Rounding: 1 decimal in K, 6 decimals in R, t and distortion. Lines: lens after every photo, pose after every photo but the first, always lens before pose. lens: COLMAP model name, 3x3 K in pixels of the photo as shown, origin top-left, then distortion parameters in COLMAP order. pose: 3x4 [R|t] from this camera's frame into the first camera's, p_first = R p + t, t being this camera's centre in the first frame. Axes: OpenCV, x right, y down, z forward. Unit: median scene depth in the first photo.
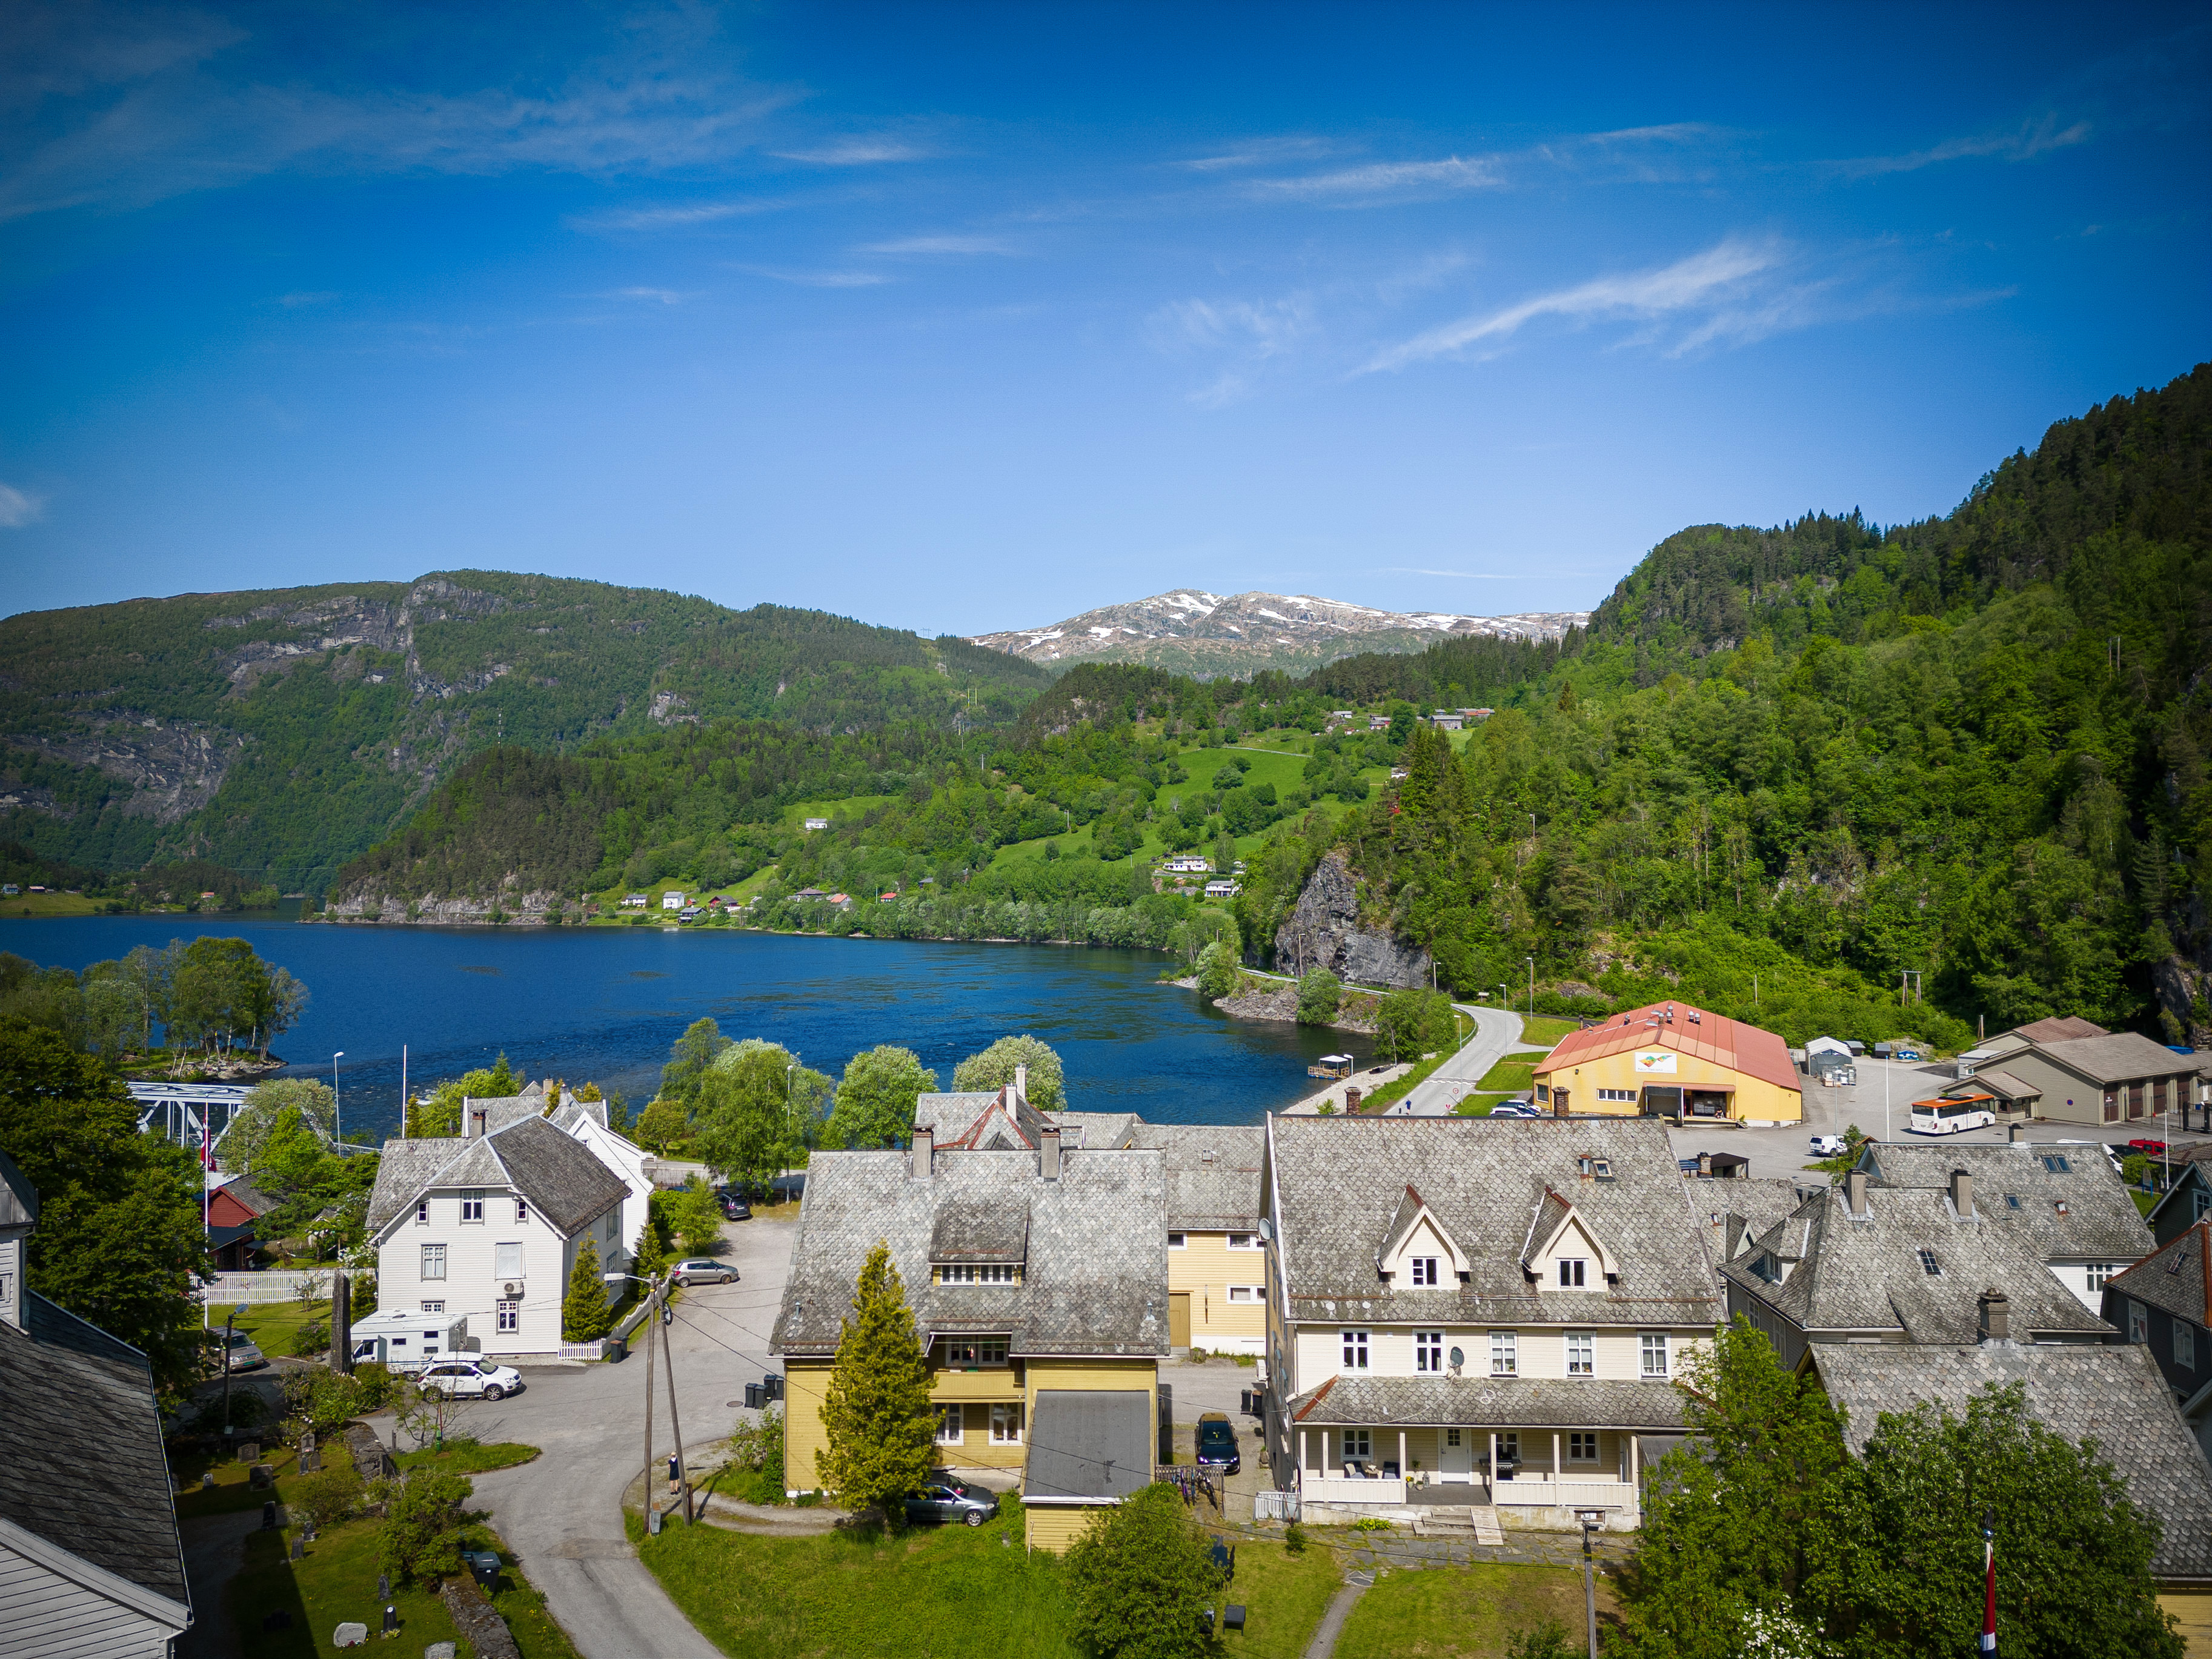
lens RADIAL K [[1570.2, 0, 1105.0], [0, 1570.2, 836.8], [0, 0, 1]] dist [0.064882, -0.040946]
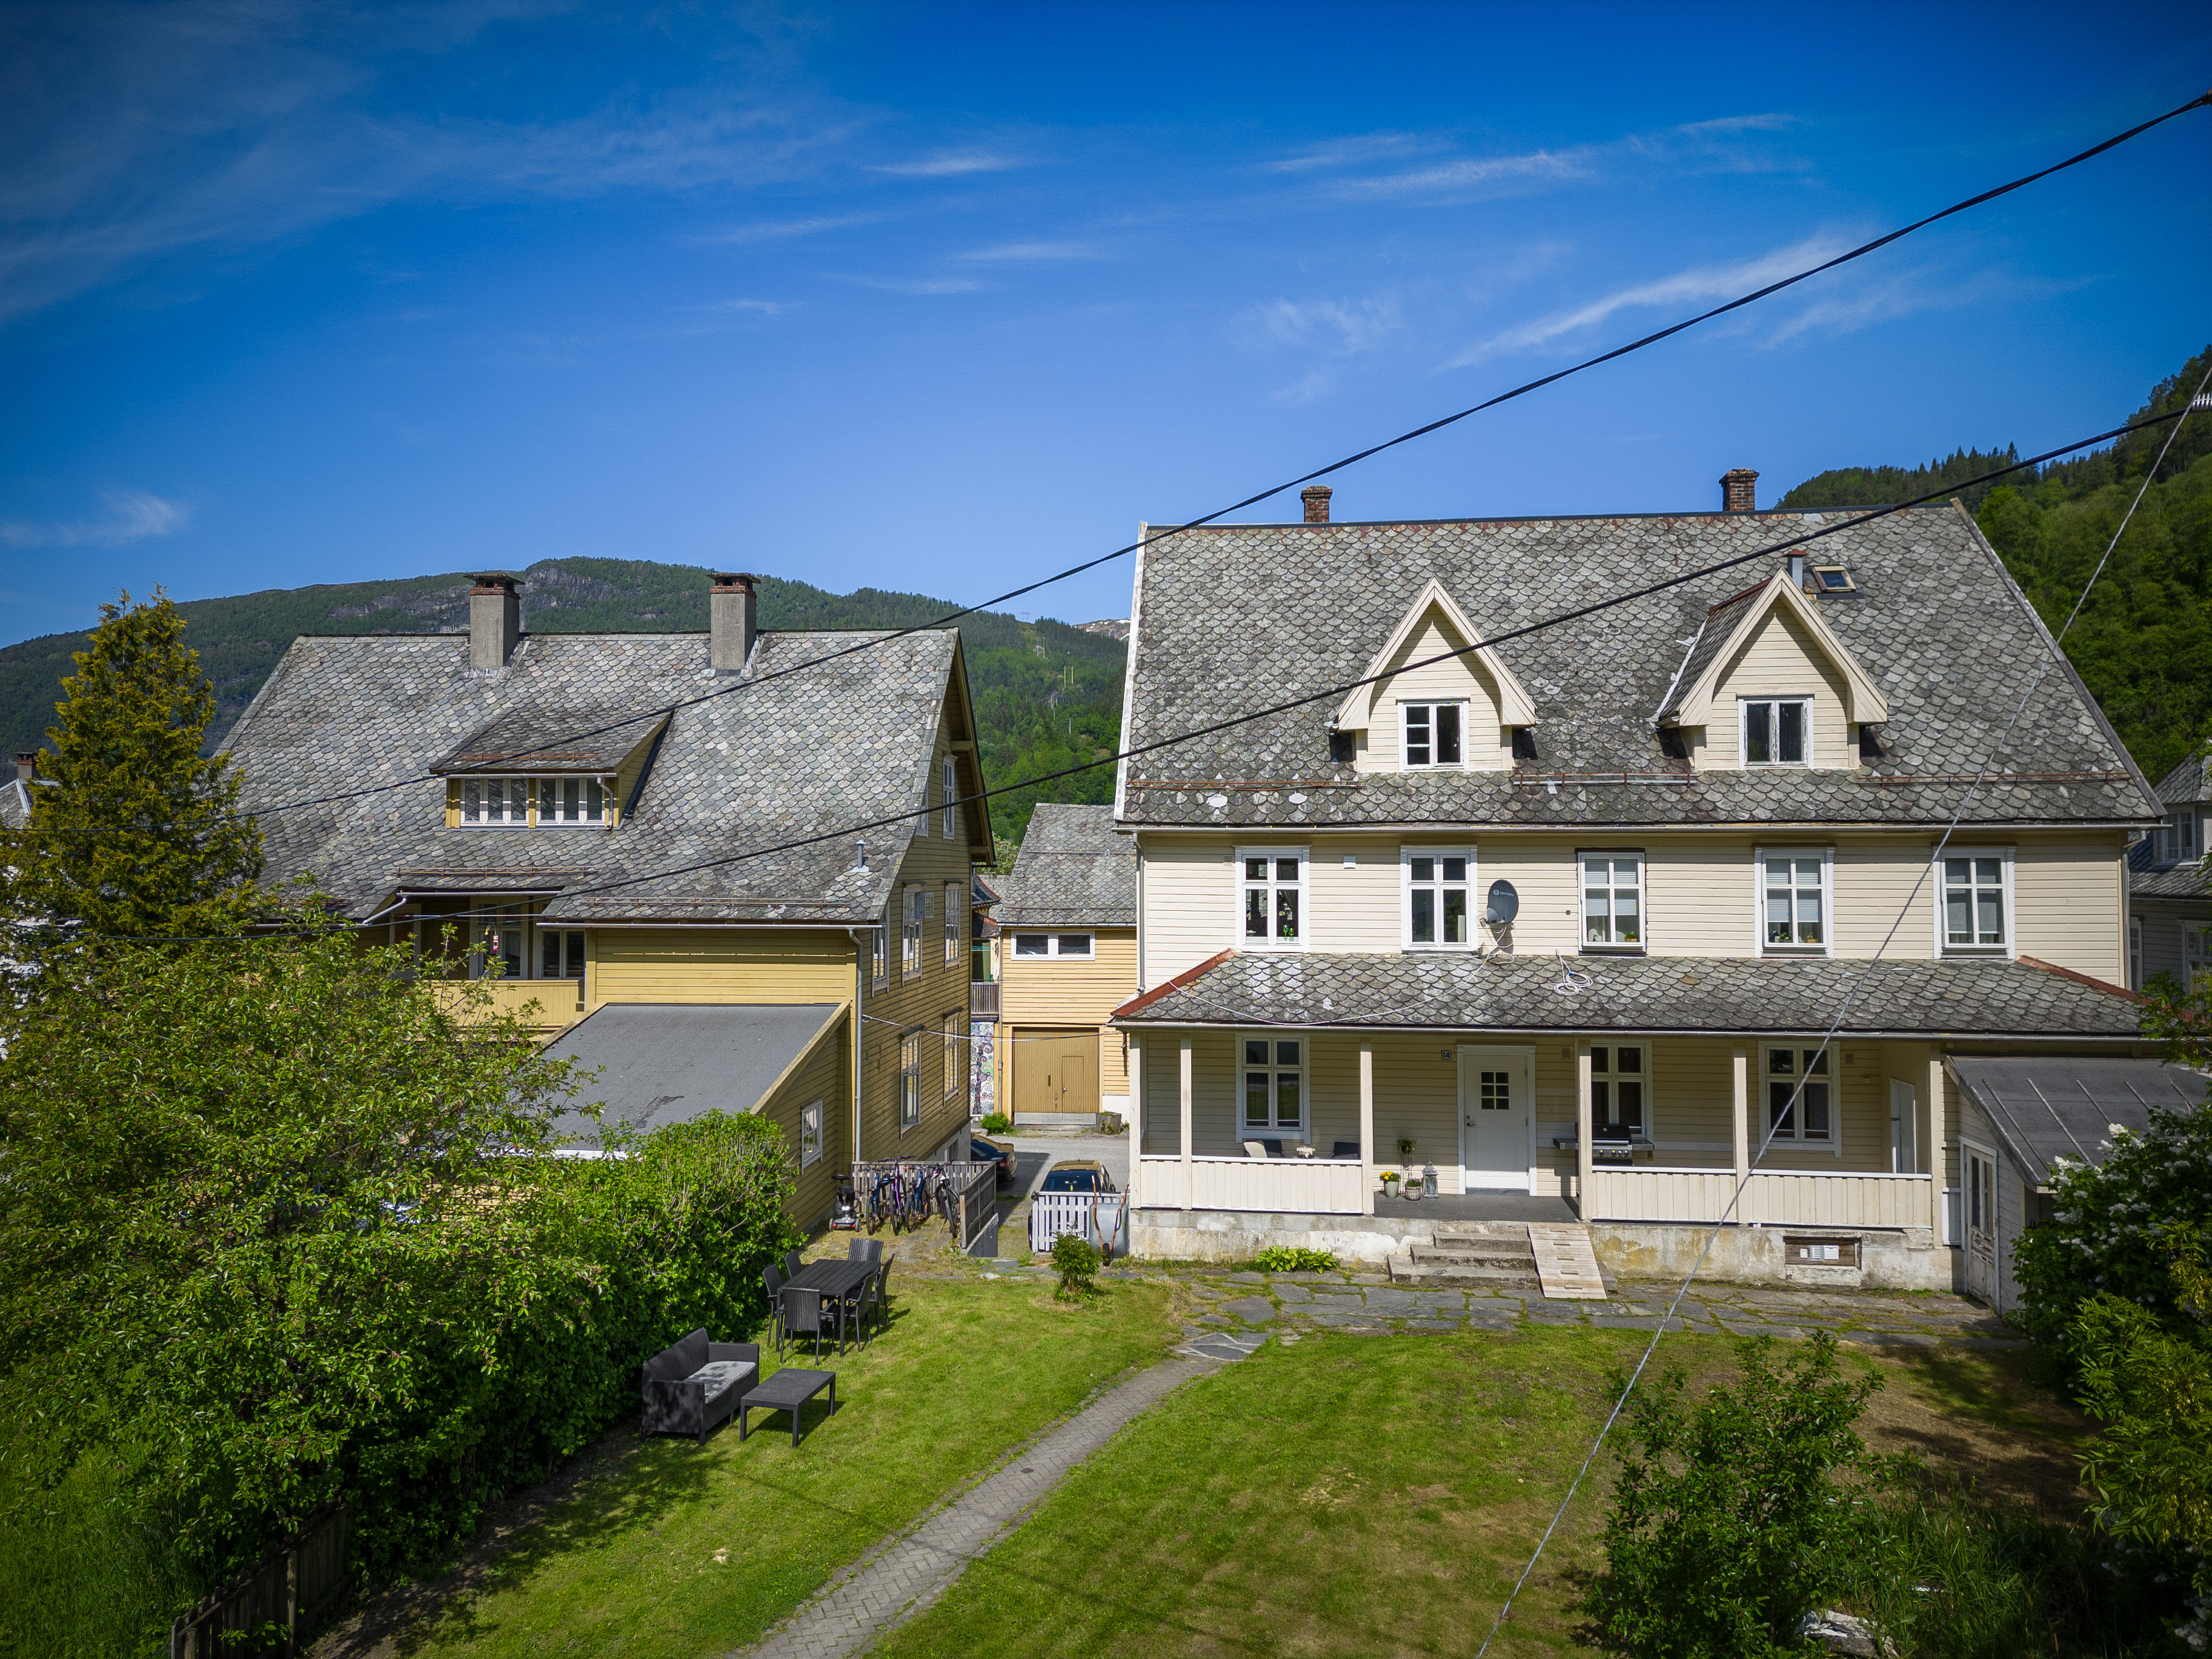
lens RADIAL K [[1559.3, 0, 1100.4], [0, 1559.3, 845.7], [0, 0, 1]] dist [0.085258, -0.094255]
pose [[0.997448, 0.001422, -0.071377, 0.031329], [-0.001000, 0.999982, 0.005948, 0.068096], [0.071385, -0.005861, 0.997432, 0.123364]]
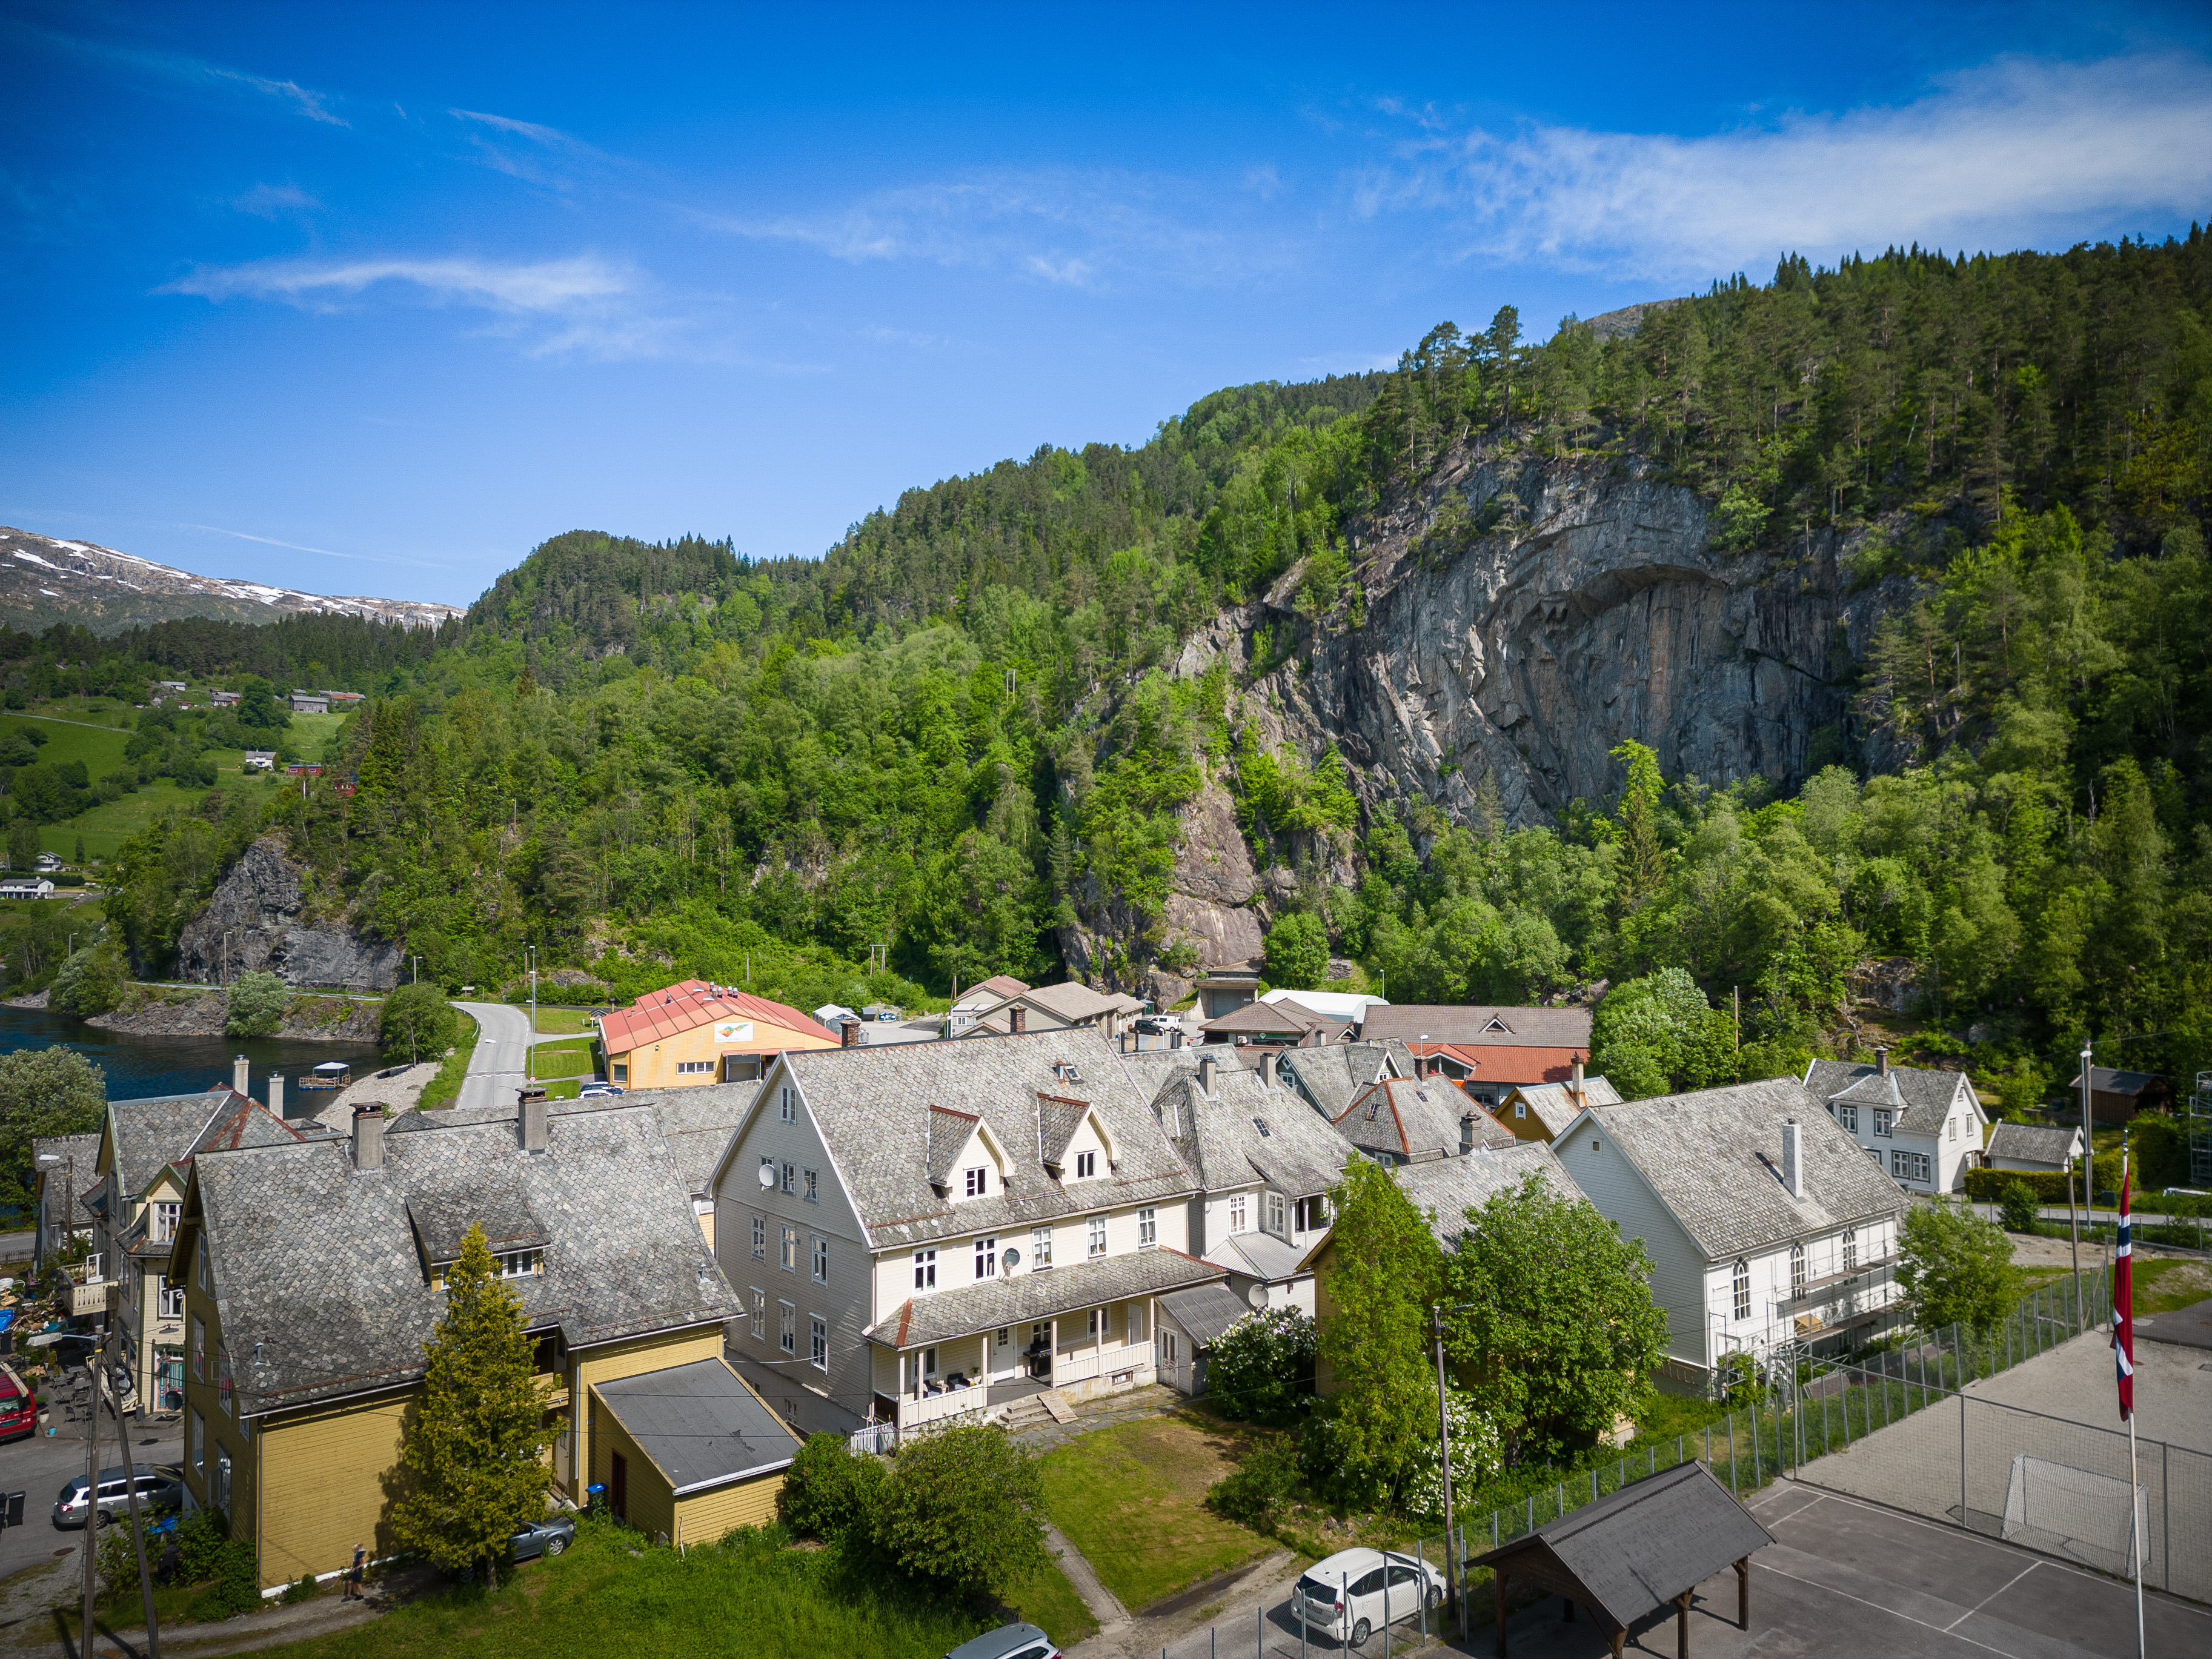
lens RADIAL K [[1558.8, 0, 1106.0], [0, 1558.8, 829.5], [0, 0, 1]] dist [0.134738, -0.126594]
pose [[0.760131, 0.019357, 0.649481, -0.090913], [-0.014374, 0.999812, -0.012975, 0.012557], [-0.649611, 0.000527, 0.760267, 0.036443]]
